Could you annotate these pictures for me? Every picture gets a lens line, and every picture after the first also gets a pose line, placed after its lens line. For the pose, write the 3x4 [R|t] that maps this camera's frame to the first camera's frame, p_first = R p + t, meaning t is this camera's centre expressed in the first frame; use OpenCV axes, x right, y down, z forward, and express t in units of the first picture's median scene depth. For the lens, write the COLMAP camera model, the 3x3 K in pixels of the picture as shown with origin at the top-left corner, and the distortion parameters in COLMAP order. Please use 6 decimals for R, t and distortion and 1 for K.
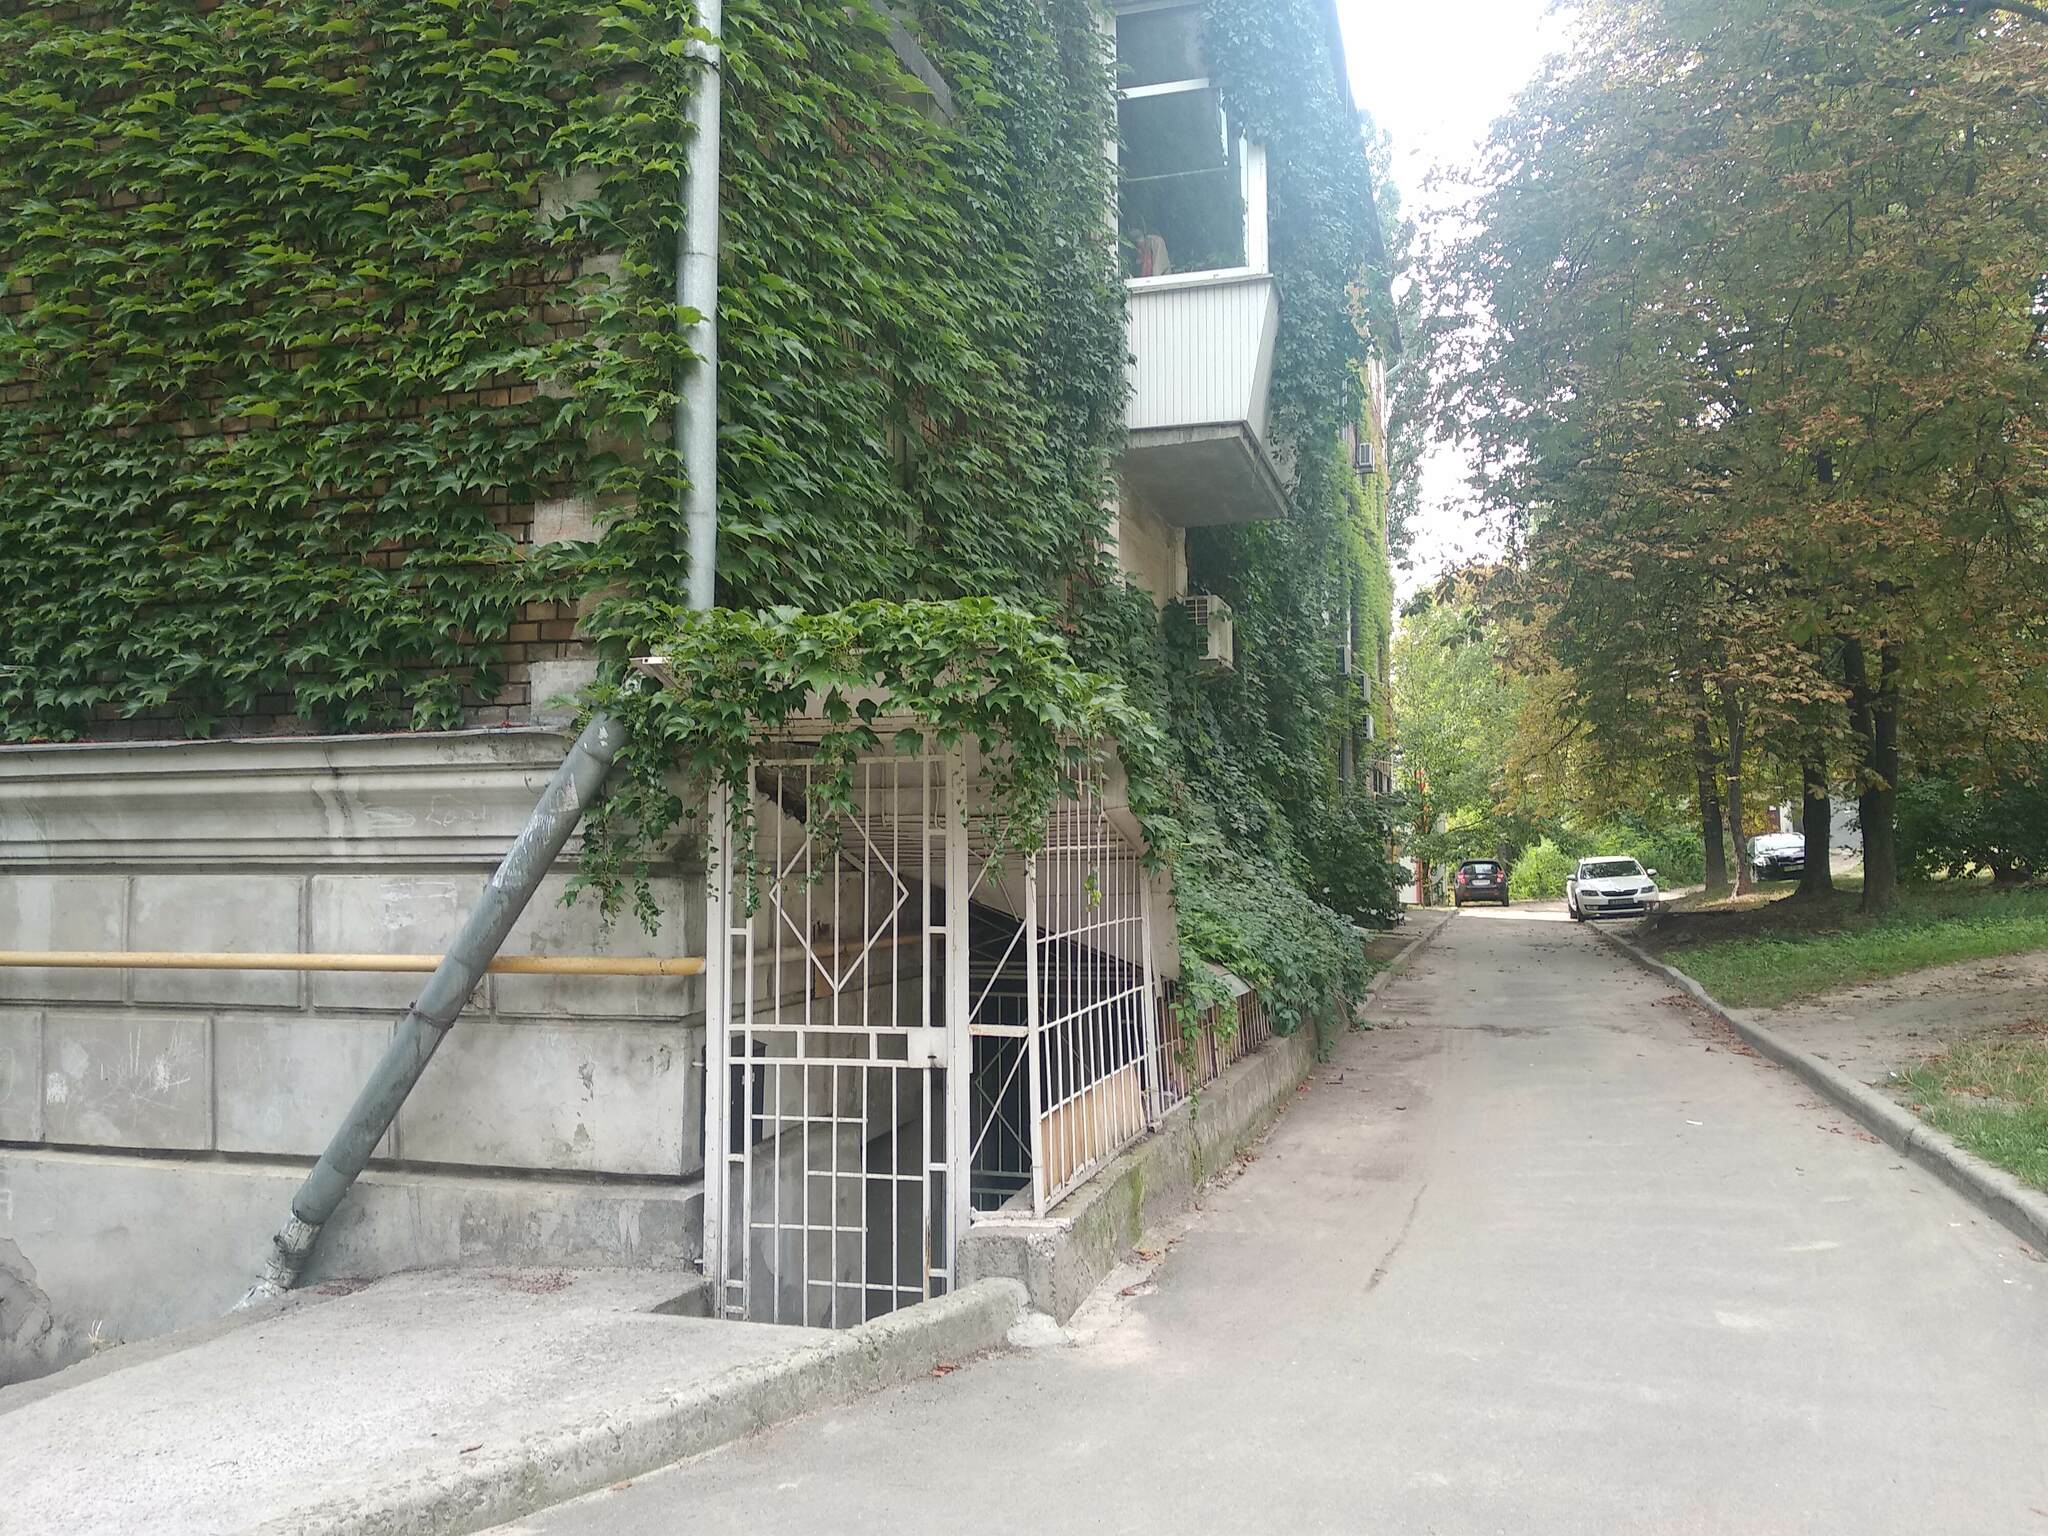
lens RADIAL K [[1608.1, 0, 1023.9], [0, 1608.1, 766.6], [0, 0, 1]] dist [0.035179, -0.047131]
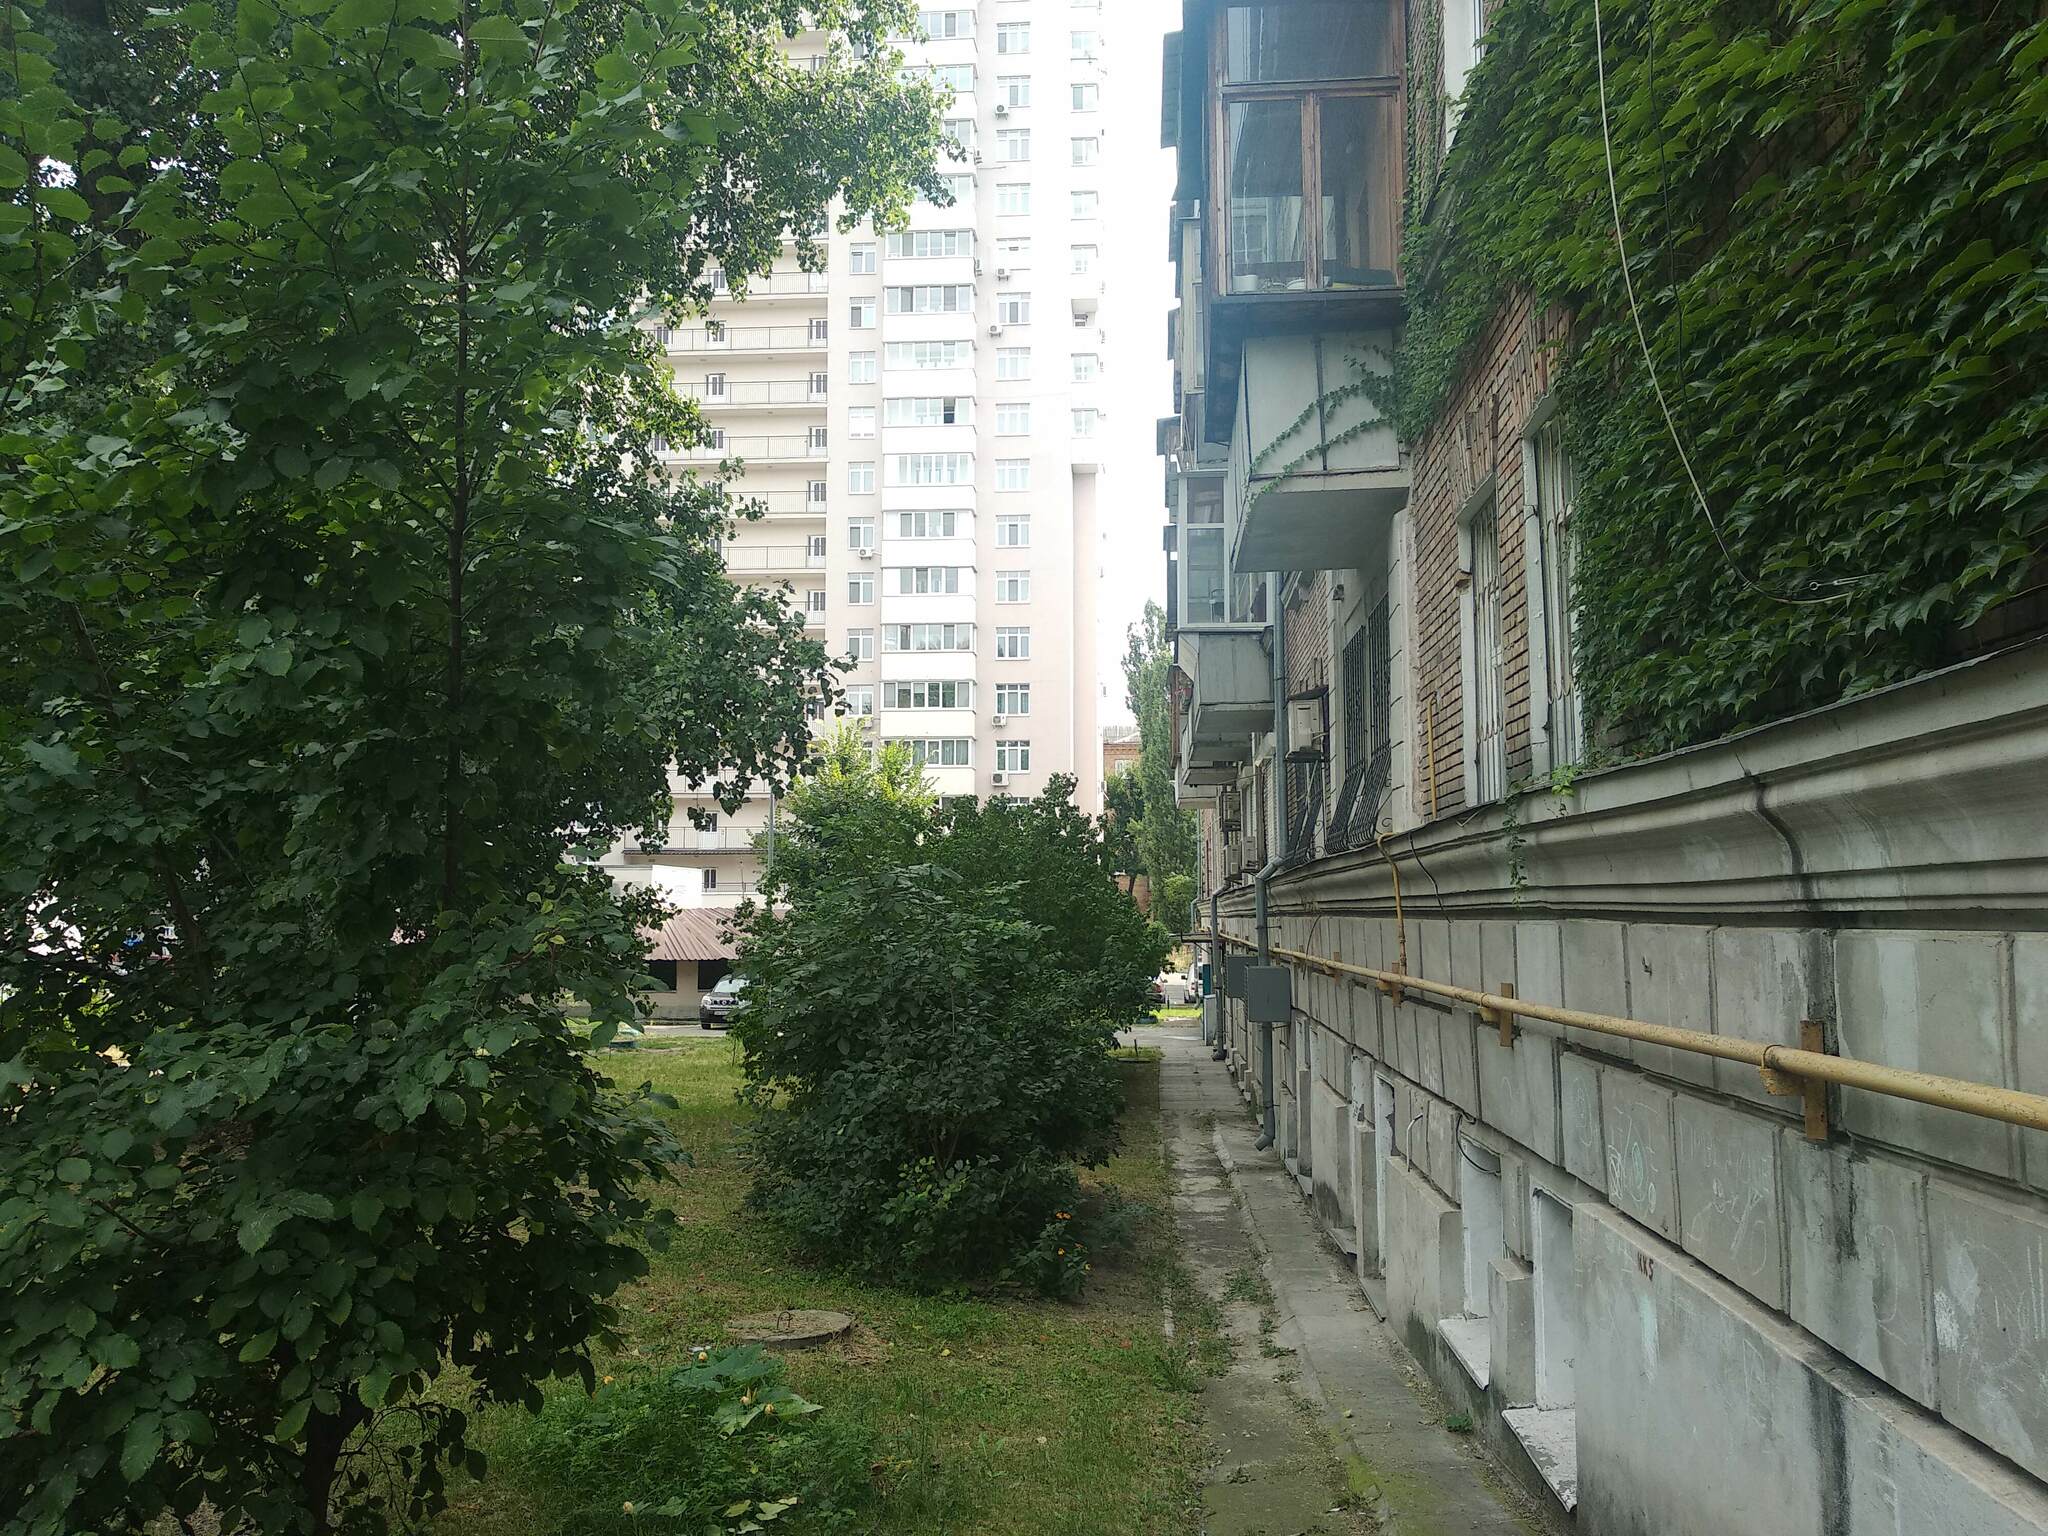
lens RADIAL K [[1608.1, 0, 1023.9], [0, 1608.1, 766.3], [0, 0, 1]] dist [0.035179, -0.047131]
pose [[0.210478, -0.086661, -0.973750, -0.116608], [0.063312, 0.995180, -0.074883, 0.033940], [0.975546, -0.045889, 0.214950, 0.591354]]
